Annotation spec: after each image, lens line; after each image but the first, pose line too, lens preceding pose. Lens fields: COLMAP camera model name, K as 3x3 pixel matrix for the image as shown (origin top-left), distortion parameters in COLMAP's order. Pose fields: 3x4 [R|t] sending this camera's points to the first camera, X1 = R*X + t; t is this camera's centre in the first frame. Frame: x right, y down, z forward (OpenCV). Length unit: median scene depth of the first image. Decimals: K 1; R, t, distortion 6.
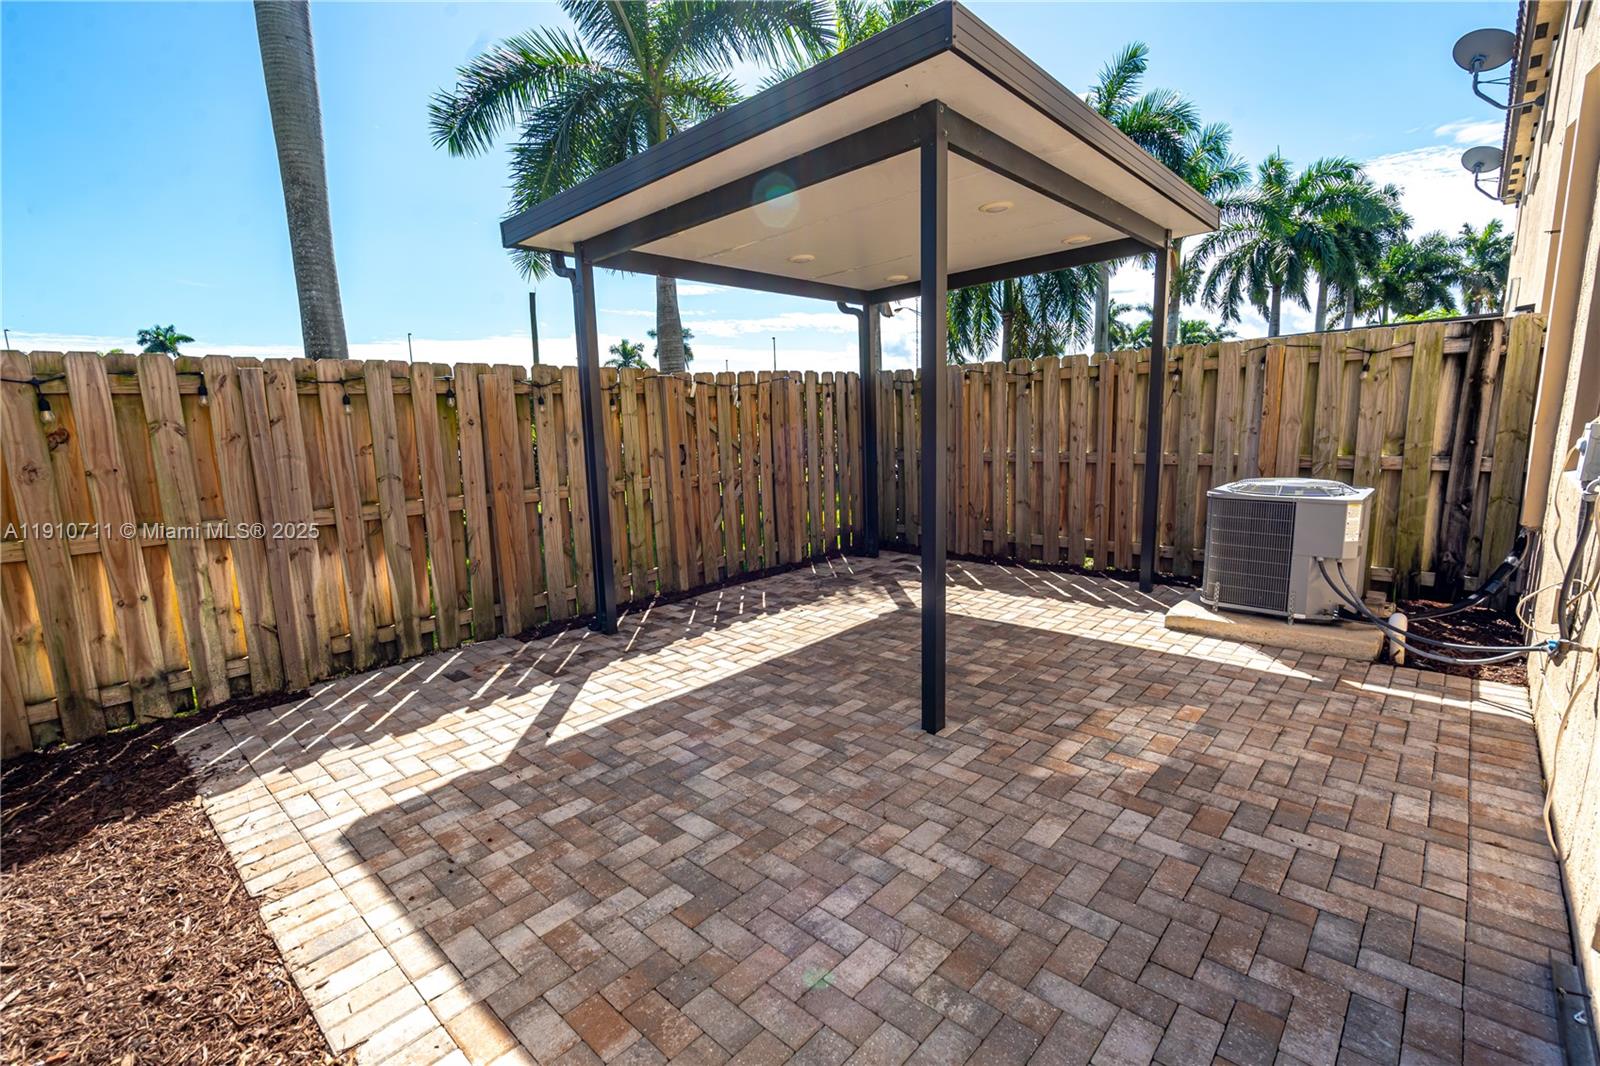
lens RADIAL K [[725.8, 0, 801.4], [0, 725.8, 537.3], [0, 0, 1]] dist [-0.000251, 0.000503]
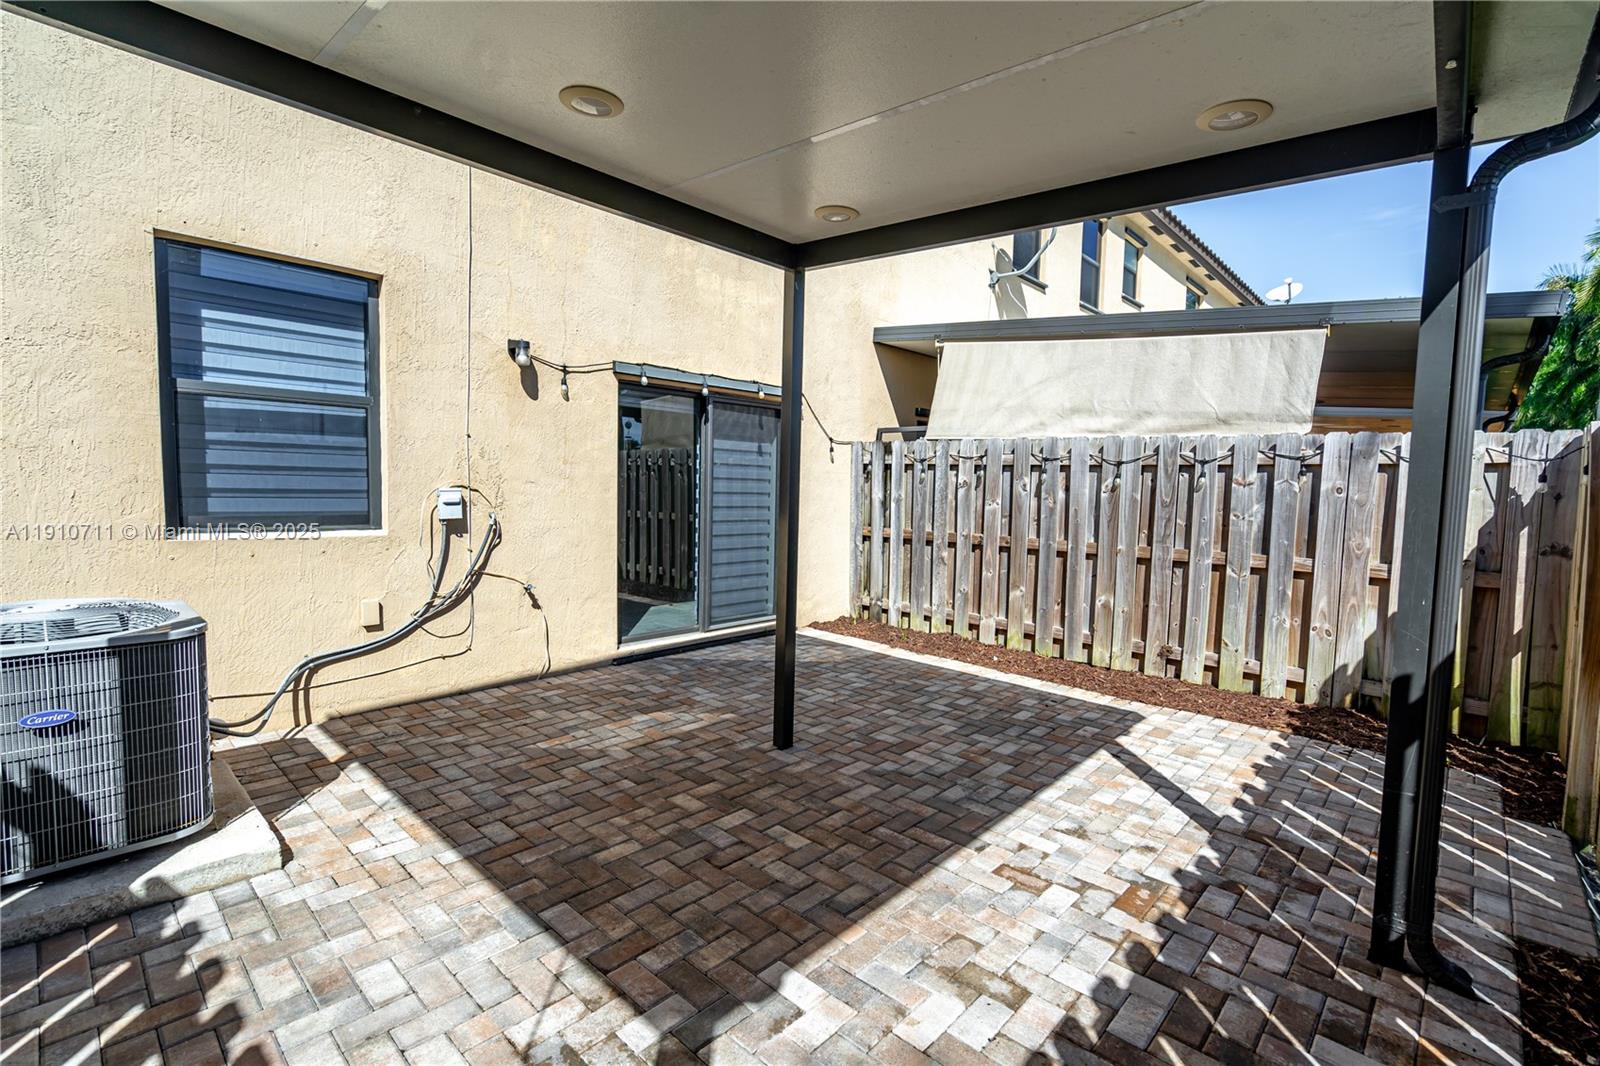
lens RADIAL K [[725.8, 0, 801.4], [0, 725.8, 537.3], [0, 0, 1]] dist [-0.000251, 0.000503]
pose [[-0.999972, 0.004005, 0.006332, 0.128778], [0.005444, 0.969082, 0.246679, -0.319464], [-0.005148, 0.246707, -0.969076, 1.853770]]
